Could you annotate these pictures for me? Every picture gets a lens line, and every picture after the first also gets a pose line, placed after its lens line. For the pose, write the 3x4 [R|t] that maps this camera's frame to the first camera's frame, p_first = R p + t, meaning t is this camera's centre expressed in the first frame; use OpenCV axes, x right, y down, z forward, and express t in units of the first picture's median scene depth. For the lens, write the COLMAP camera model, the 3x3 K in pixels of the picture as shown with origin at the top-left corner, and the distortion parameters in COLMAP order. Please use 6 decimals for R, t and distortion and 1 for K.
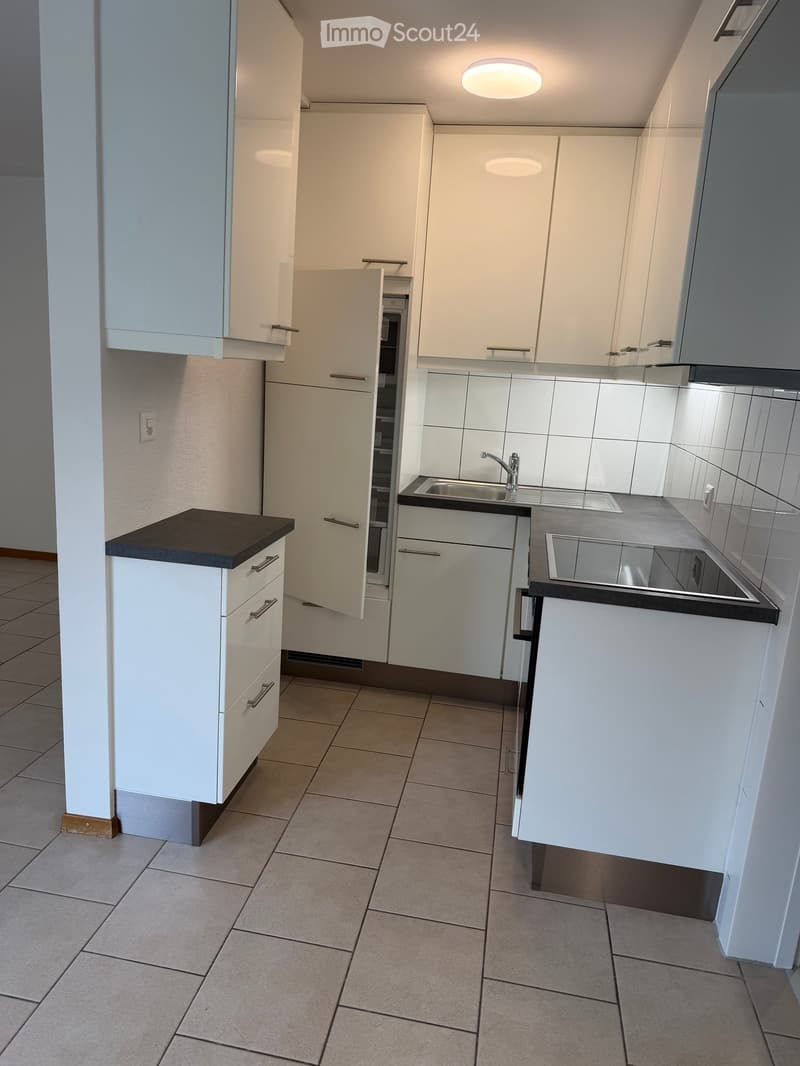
lens RADIAL K [[745.1, 0, 394.5], [0, 745.1, 531.4], [0, 0, 1]] dist [0.028896, -0.050495]
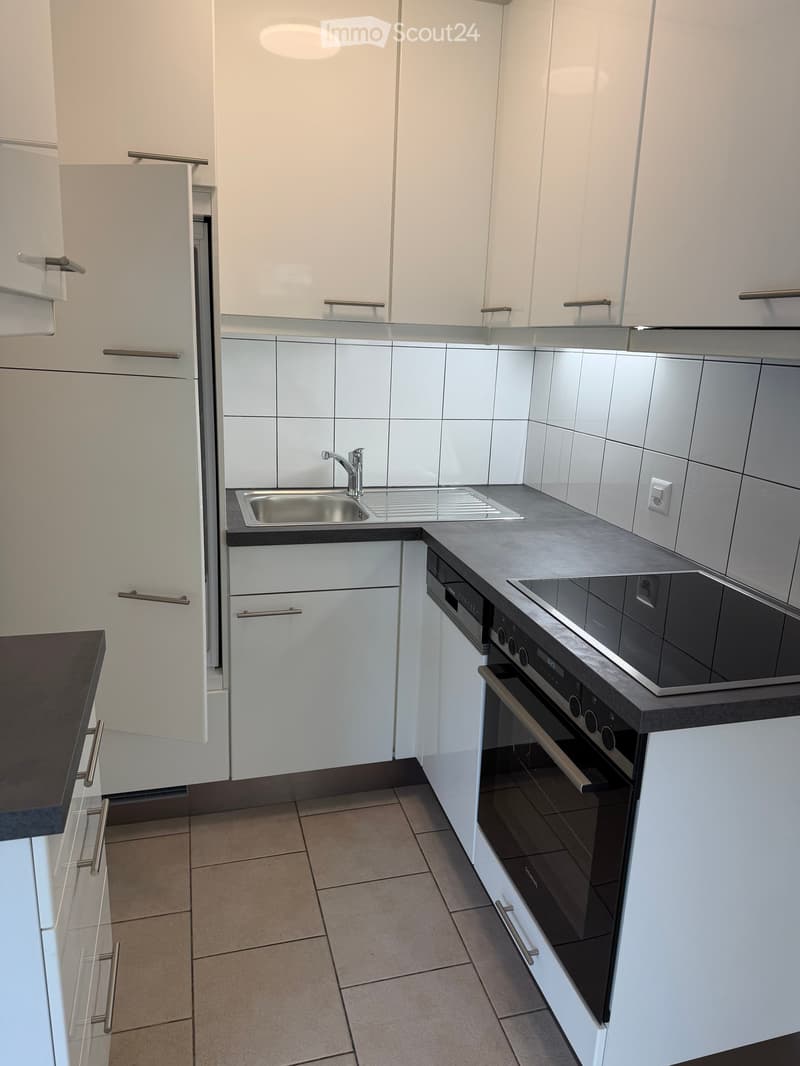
lens RADIAL K [[745.1, 0, 405.5], [0, 745.1, 529.5], [0, 0, 1]] dist [0.028896, -0.050495]
pose [[0.894802, -0.138105, 0.424565, -0.162462], [0.112954, 0.990044, 0.083990, -0.110971], [-0.431938, -0.027198, 0.901493, 0.433493]]
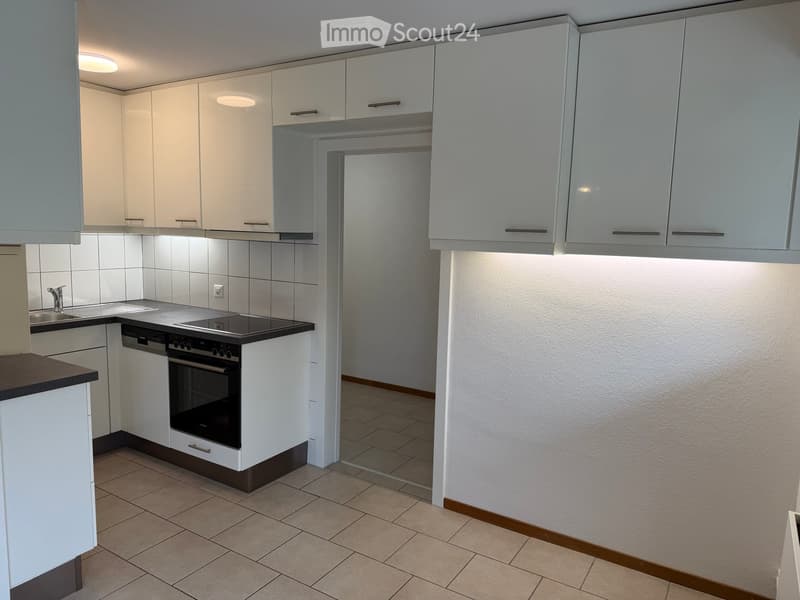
lens RADIAL K [[559.1, 0, 413.5], [0, 559.1, 297.3], [0, 0, 1]] dist [0.028896, -0.050495]
pose [[0.339270, -0.165013, 0.926103, -0.836942], [0.194132, 0.975583, 0.102711, -0.086617], [-0.920439, 0.144940, 0.363020, -0.021602]]
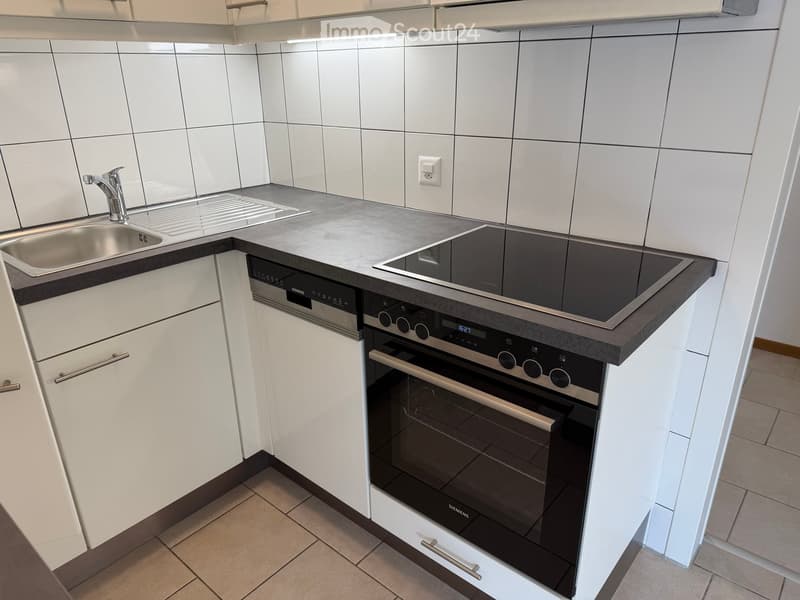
lens RADIAL K [[559.1, 0, 398.0], [0, 559.1, 305.9], [0, 0, 1]] dist [0.028896, -0.050495]
pose [[0.486573, -0.396702, 0.778379, -0.218123], [0.227484, 0.917758, 0.325534, -0.132437], [-0.843503, 0.018673, 0.536799, 0.698631]]
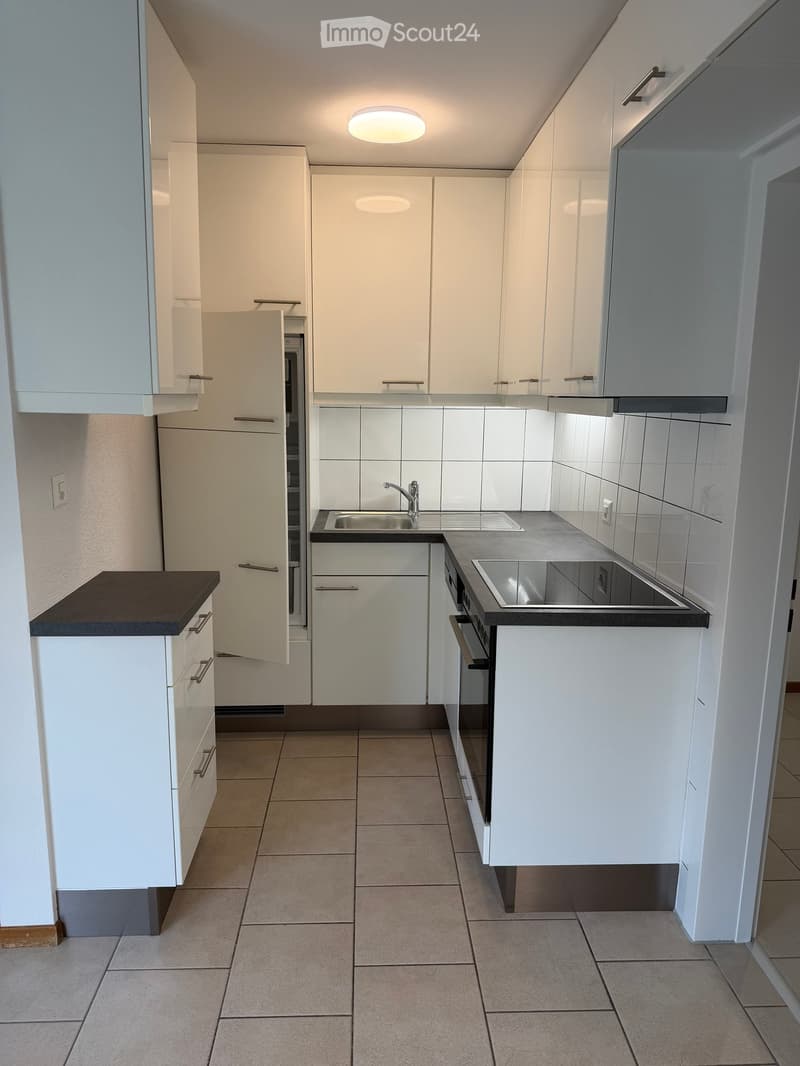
lens RADIAL K [[745.1, 0, 396.0], [0, 745.1, 527.7], [0, 0, 1]] dist [0.028896, -0.050495]
pose [[0.974782, -0.091541, 0.203521, -0.104938], [0.097618, 0.995023, -0.020000, -0.031916], [-0.200677, 0.039363, 0.978866, 0.011131]]
